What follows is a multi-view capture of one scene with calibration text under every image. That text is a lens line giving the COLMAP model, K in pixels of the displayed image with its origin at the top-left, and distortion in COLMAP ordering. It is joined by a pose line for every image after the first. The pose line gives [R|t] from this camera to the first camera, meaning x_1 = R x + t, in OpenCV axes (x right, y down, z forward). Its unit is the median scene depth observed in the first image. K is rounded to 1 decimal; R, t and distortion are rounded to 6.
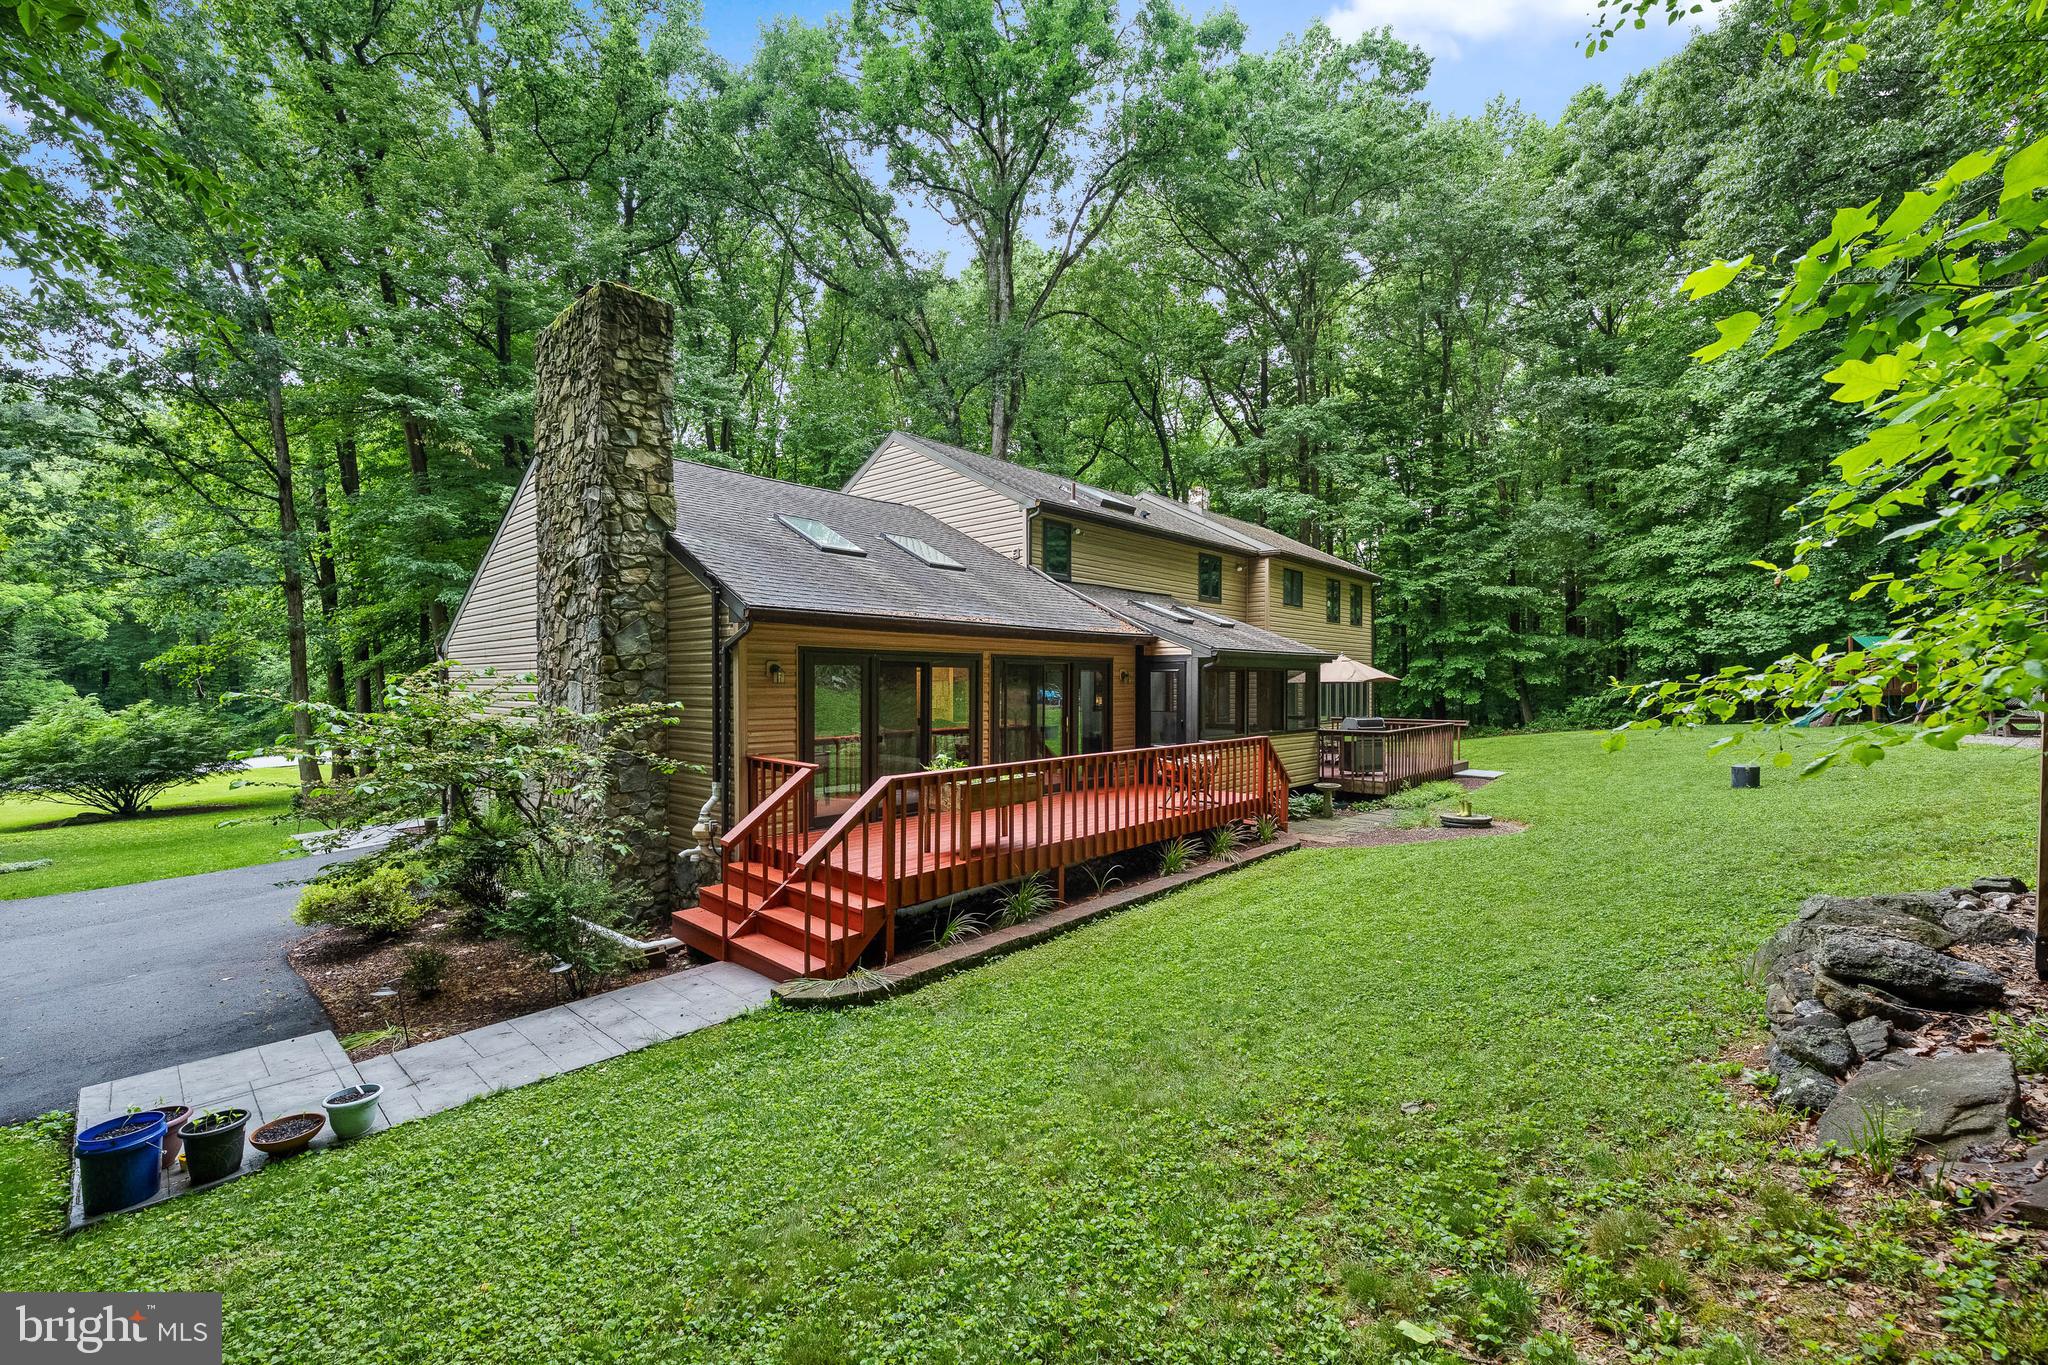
lens RADIAL K [[821.1, 0, 1029.8], [0, 821.1, 690.2], [0, 0, 1]] dist [-0.007303, -0.000185]
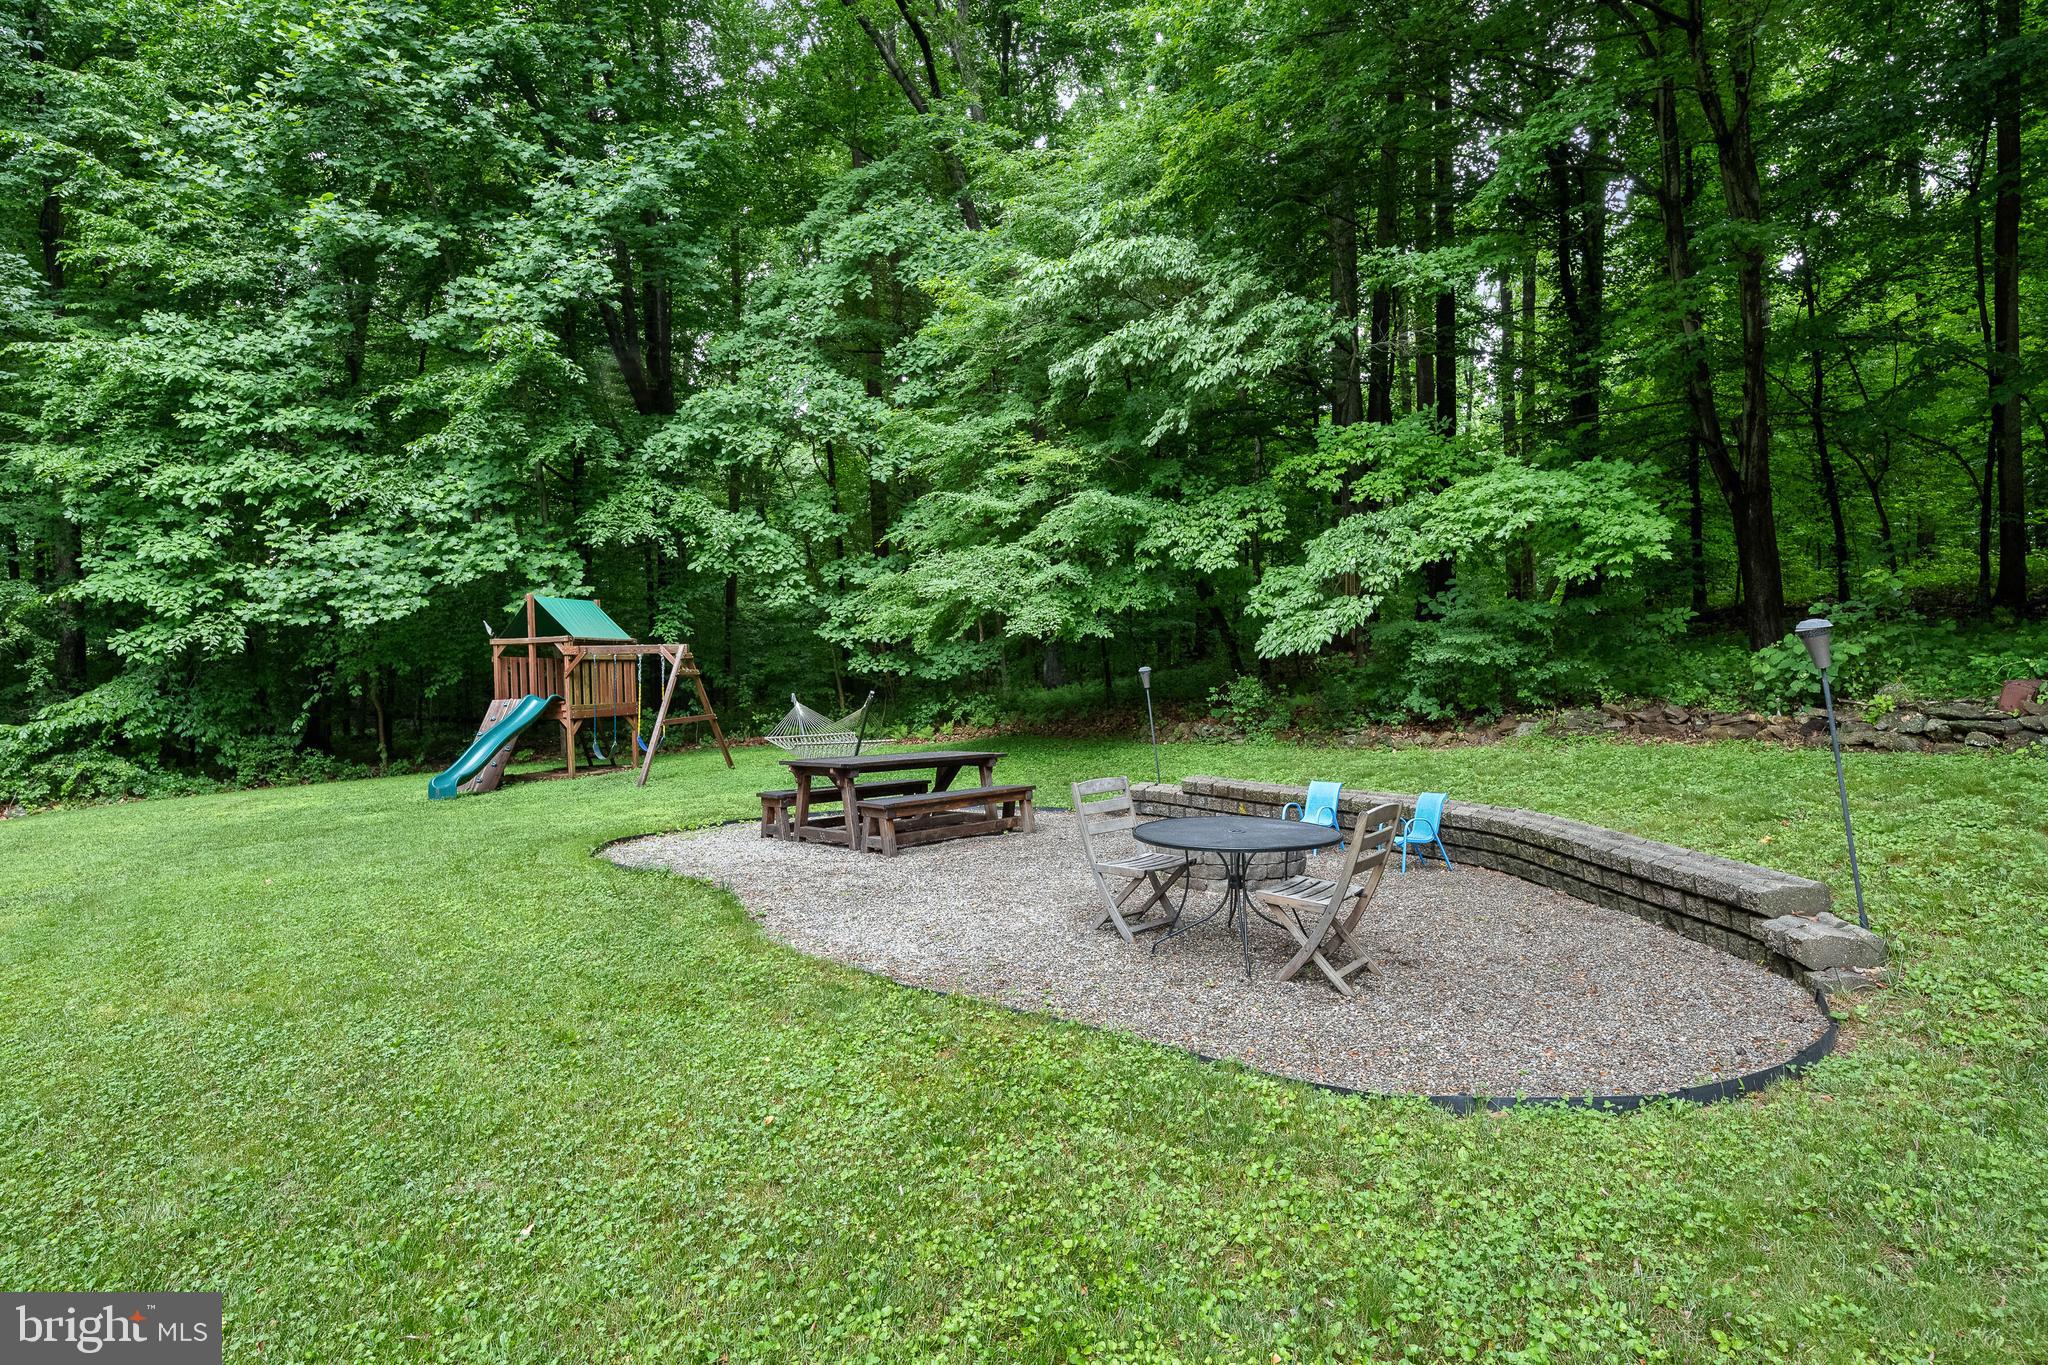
lens RADIAL K [[1046.5, 0, 1026.9], [0, 1046.5, 688.2], [0, 0, 1]] dist [0.003330, 0.000432]
pose [[0.326941, -0.000578, 0.945044, 0.431091], [0.007125, 0.999973, -0.001853, -0.006538], [-0.945018, 0.007339, 0.326937, 0.433398]]
